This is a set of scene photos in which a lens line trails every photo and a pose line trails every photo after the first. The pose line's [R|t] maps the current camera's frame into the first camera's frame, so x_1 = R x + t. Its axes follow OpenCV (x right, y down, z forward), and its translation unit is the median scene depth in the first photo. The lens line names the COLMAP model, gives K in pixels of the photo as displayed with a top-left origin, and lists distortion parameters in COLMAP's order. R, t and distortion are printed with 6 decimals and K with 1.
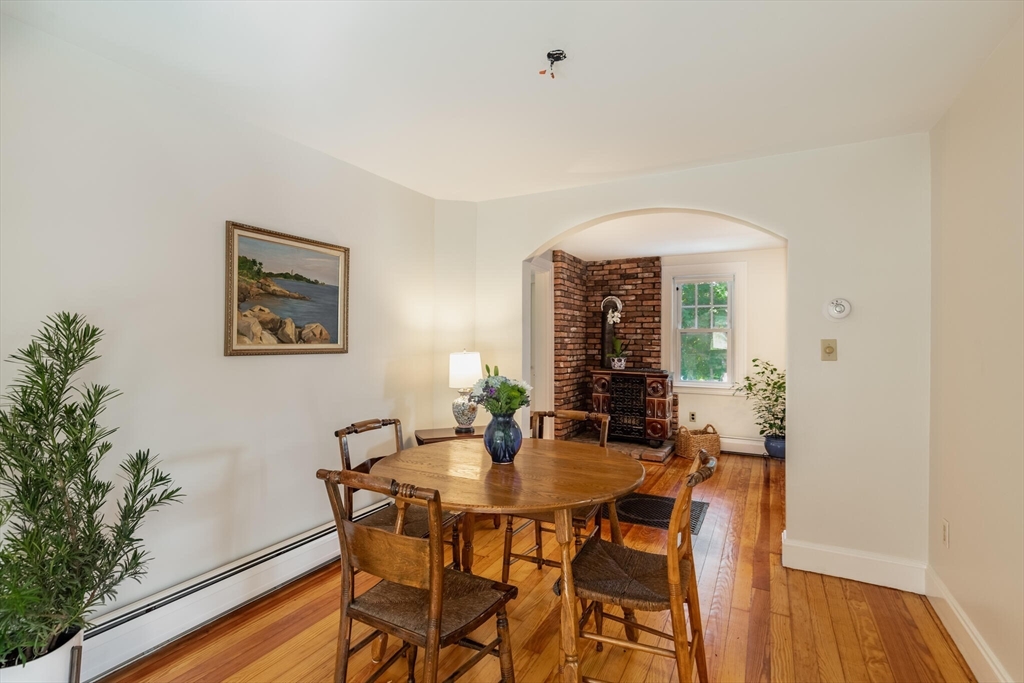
lens RADIAL K [[471.6, 0, 525.1], [0, 471.6, 343.3], [0, 0, 1]] dist [0.004173, -0.000523]
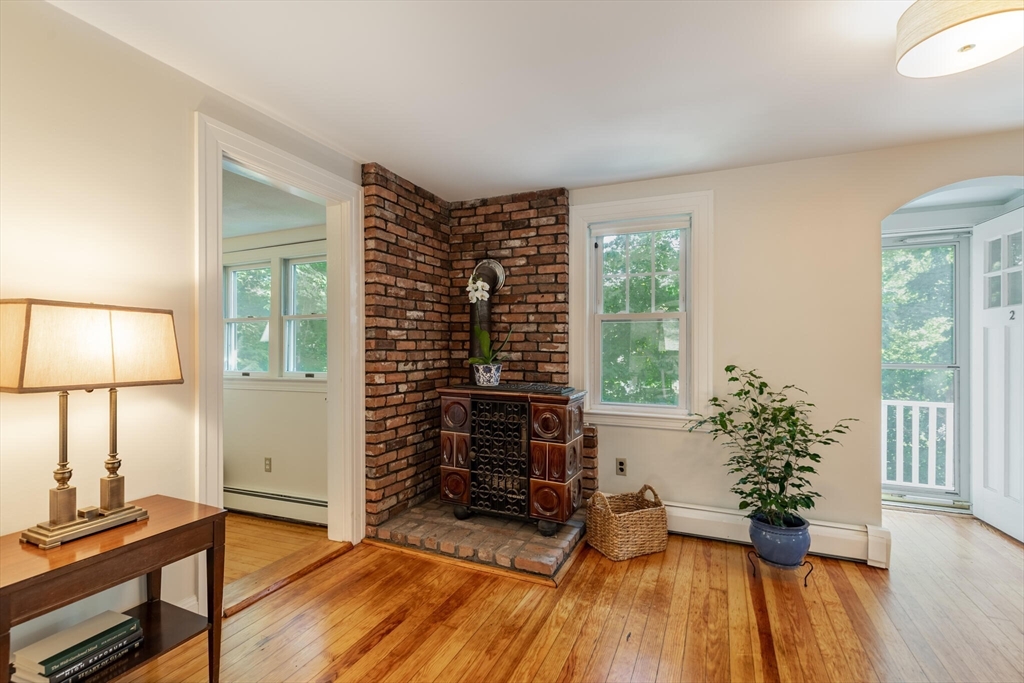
lens RADIAL K [[471.6, 0, 525.1], [0, 471.6, 343.3], [0, 0, 1]] dist [0.004173, -0.000523]
pose [[0.996137, -0.004095, 0.087719, 0.187978], [0.004512, 0.999979, -0.004556, 0.008155], [-0.087698, 0.004934, 0.996135, 0.436665]]
